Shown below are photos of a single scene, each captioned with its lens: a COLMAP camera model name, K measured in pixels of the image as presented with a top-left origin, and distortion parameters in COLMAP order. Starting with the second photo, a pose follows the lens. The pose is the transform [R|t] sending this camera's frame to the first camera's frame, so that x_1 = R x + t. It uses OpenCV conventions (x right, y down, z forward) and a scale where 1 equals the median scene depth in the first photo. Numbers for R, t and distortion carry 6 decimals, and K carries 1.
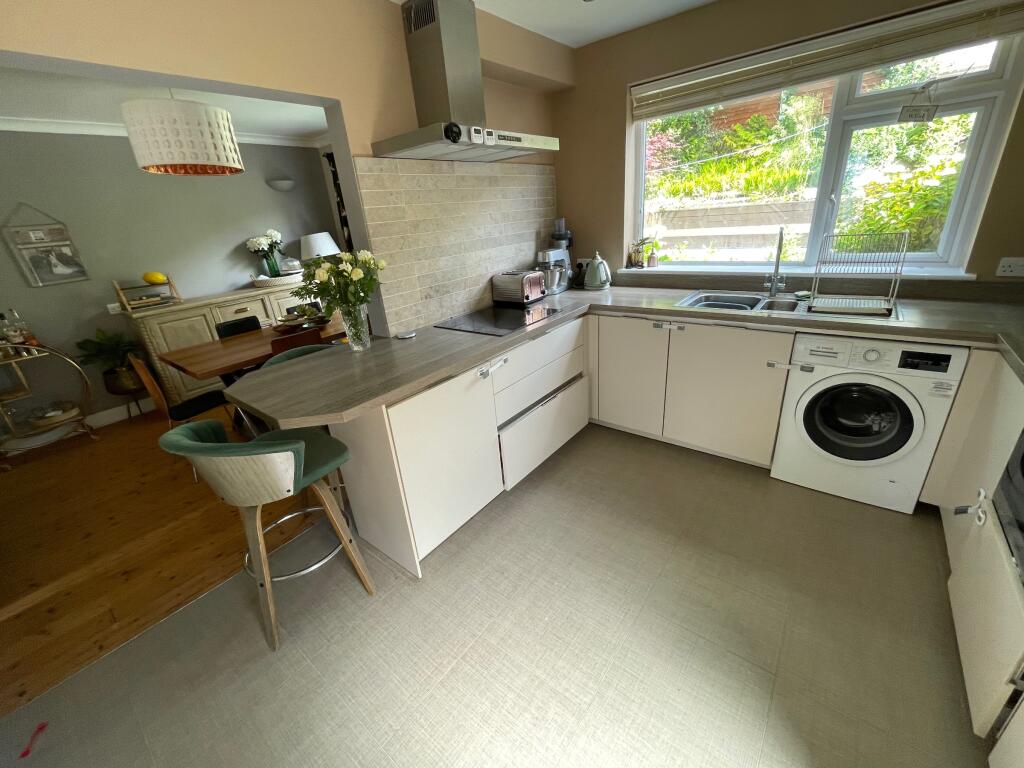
lens RADIAL K [[414.5, 0, 511.3], [0, 414.5, 383.5], [0, 0, 1]] dist [-0.003449, -0.000291]
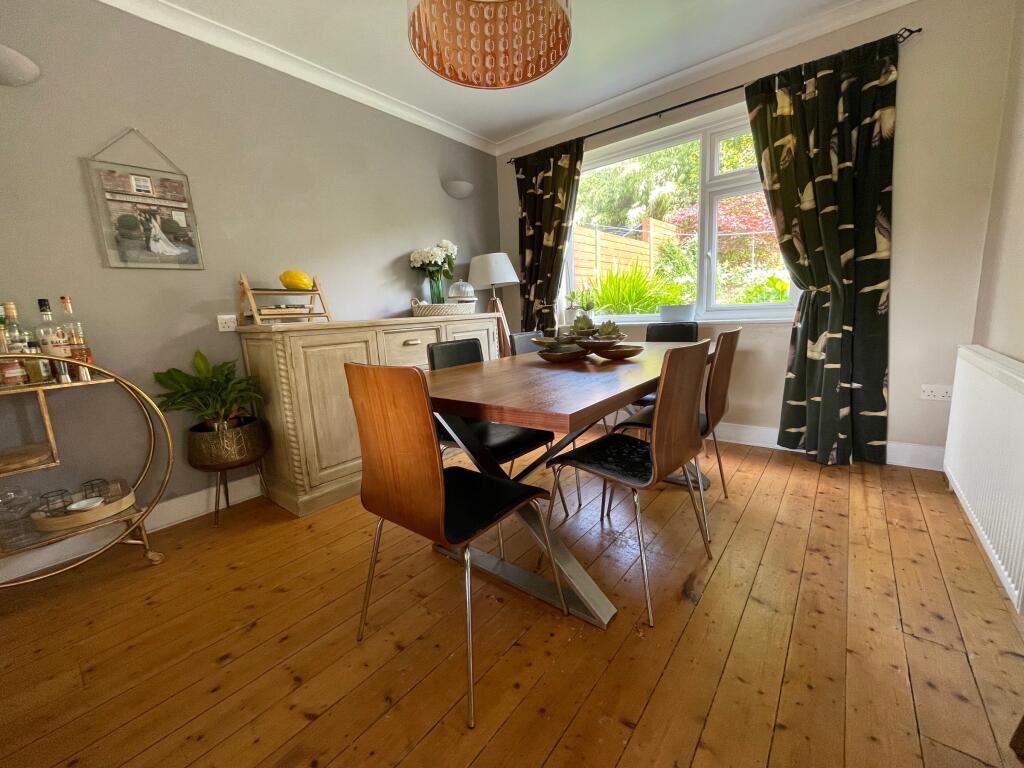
lens RADIAL K [[414.5, 0, 516.6], [0, 414.5, 381.3], [0, 0, 1]] dist [-0.003449, -0.000291]
pose [[0.999461, 0.032686, 0.003153, -0.561664], [-0.031163, 0.974367, -0.222796, 0.022031], [-0.010354, 0.222578, 0.974860, 0.447477]]
